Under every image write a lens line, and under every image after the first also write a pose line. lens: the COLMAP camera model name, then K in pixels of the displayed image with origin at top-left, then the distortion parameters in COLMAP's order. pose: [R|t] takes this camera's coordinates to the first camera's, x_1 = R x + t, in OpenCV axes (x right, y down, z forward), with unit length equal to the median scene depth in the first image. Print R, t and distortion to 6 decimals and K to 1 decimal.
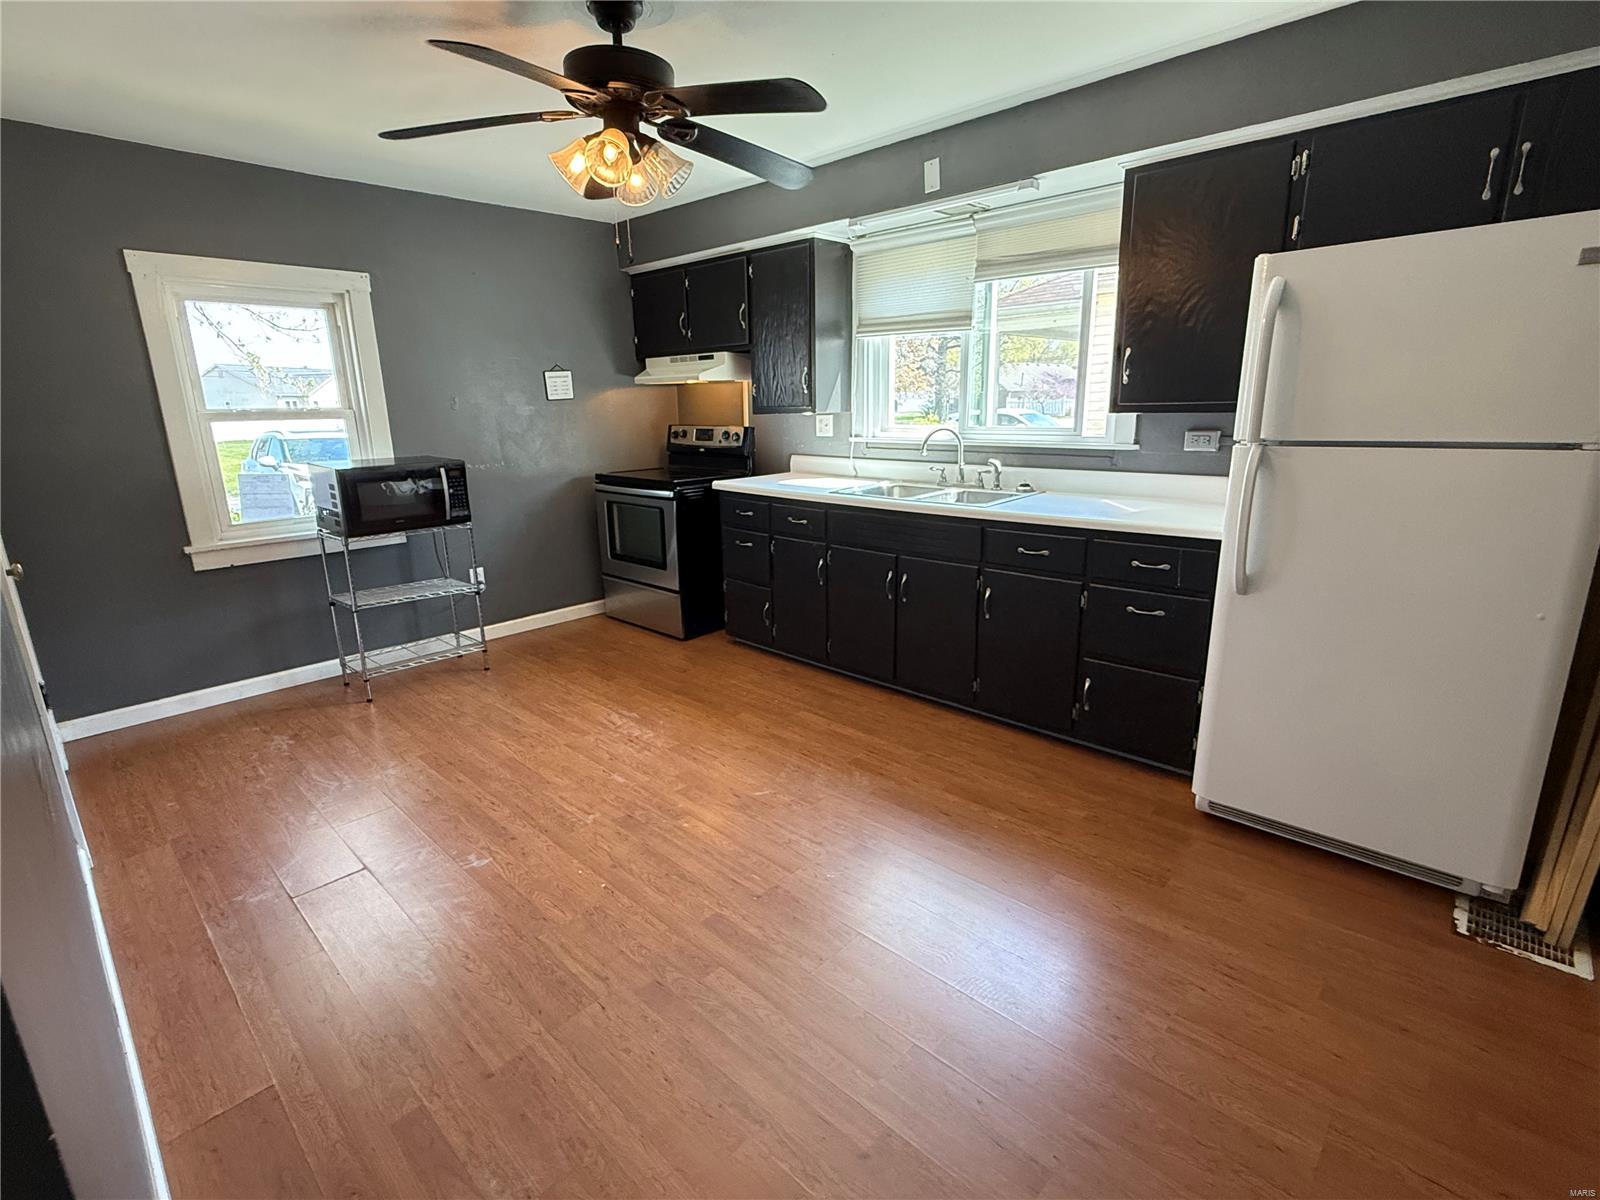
lens RADIAL K [[777.1, 0, 800.0], [0, 777.1, 600.0], [0, 0, 1]] dist [-0.002596, 0.000258]
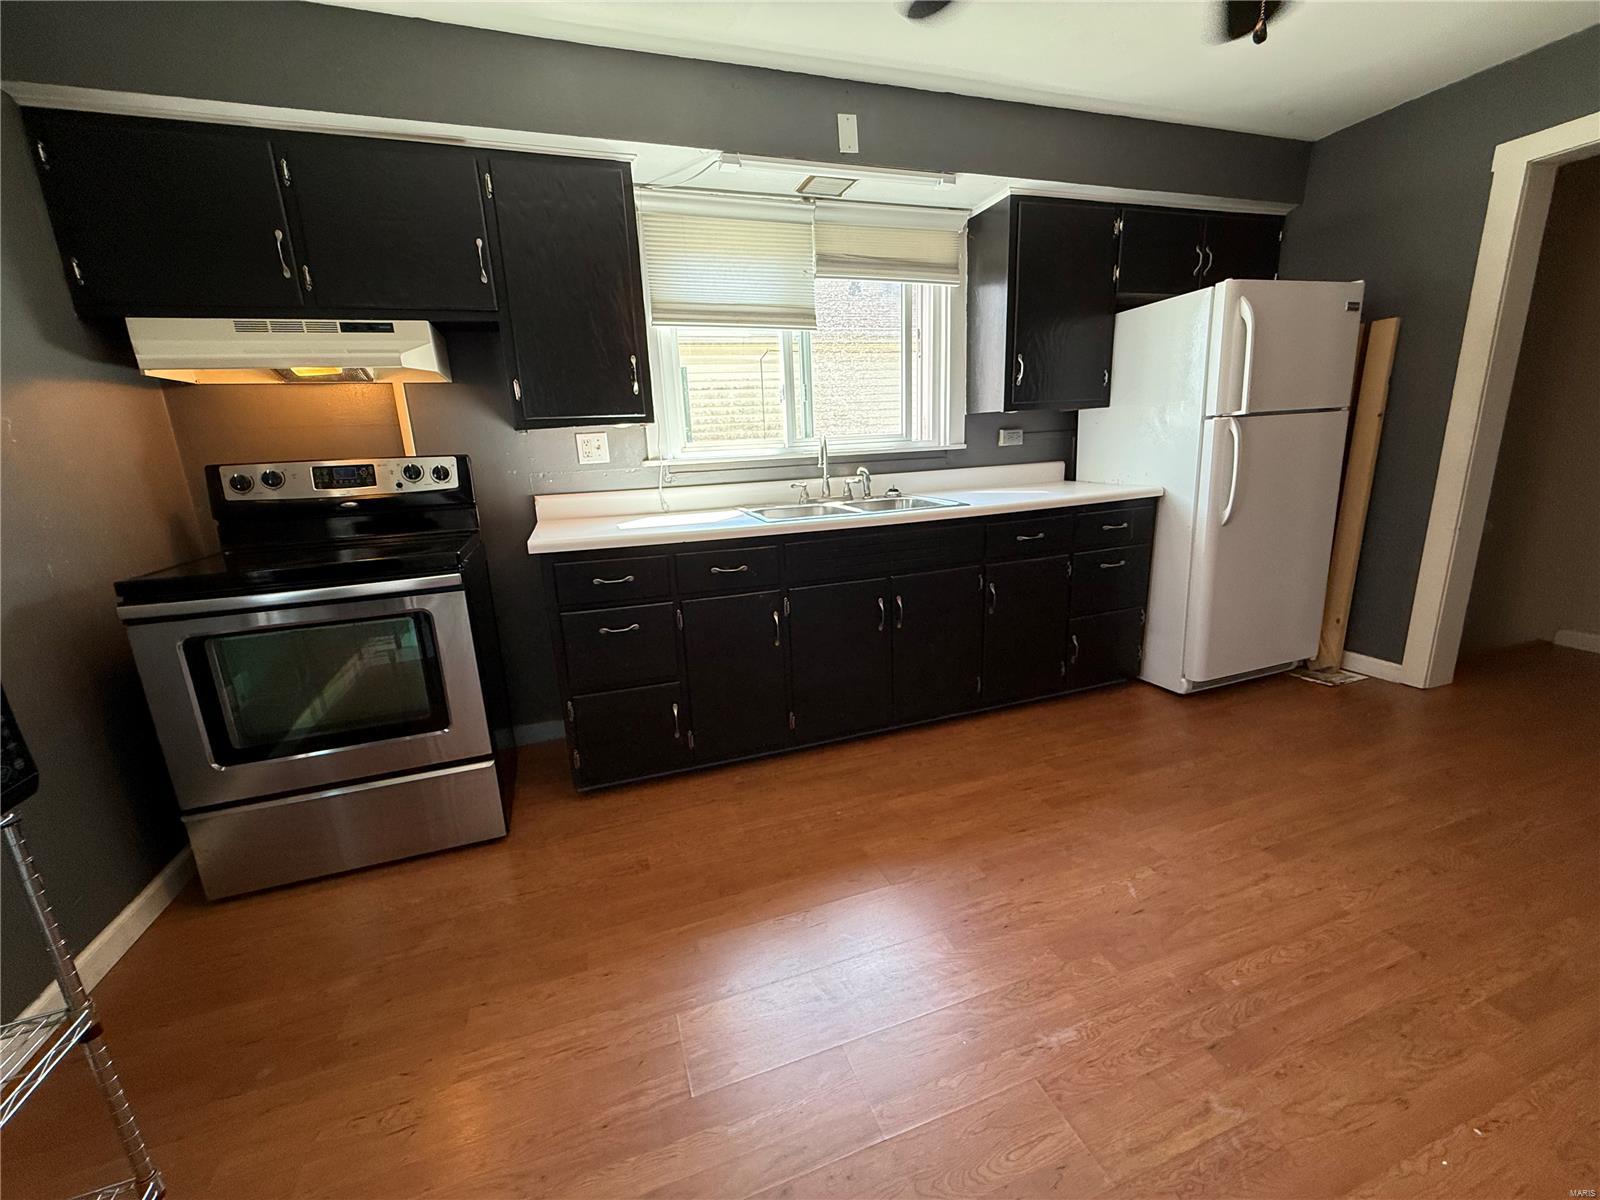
lens RADIAL K [[642.2, 0, 800.0], [0, 642.2, 600.0], [0, 0, 1]] dist [0.001326, -0.000264]
pose [[0.450911, -0.214386, 0.866440, -0.491824], [0.261773, 0.959803, 0.101256, -0.119677], [-0.853319, 0.181153, 0.488907, 0.678278]]
